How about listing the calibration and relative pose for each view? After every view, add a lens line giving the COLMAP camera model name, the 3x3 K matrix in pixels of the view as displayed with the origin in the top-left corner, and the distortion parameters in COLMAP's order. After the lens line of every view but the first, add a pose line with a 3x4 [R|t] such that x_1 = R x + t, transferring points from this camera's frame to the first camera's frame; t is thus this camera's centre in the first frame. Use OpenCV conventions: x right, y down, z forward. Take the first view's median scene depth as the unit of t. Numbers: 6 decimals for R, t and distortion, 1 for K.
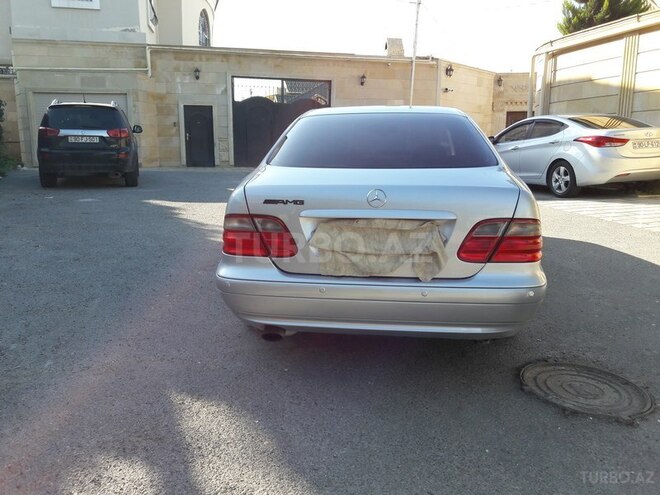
lens RADIAL K [[547.8, 0, 329.4], [0, 547.8, 260.5], [0, 0, 1]] dist [-0.008950, 0.004074]
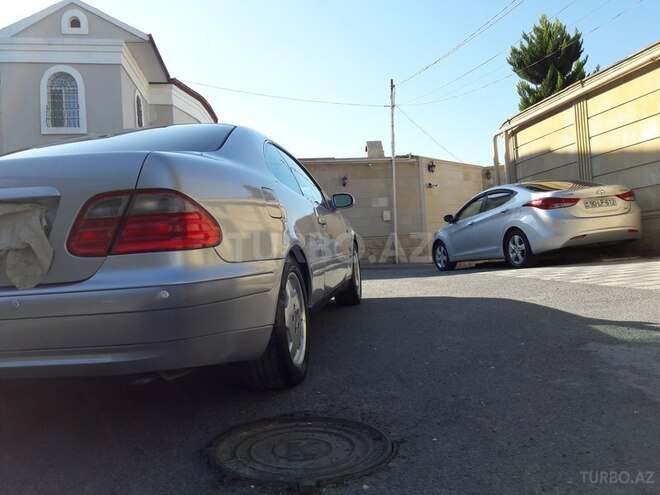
lens RADIAL K [[547.8, 0, 329.4], [0, 547.8, 260.5], [0, 0, 1]] dist [-0.008950, 0.004074]
pose [[0.996194, -0.067374, -0.055310, 0.152567], [0.054317, 0.976053, -0.210641, 0.043151], [0.068177, 0.206835, 0.975998, 0.086861]]
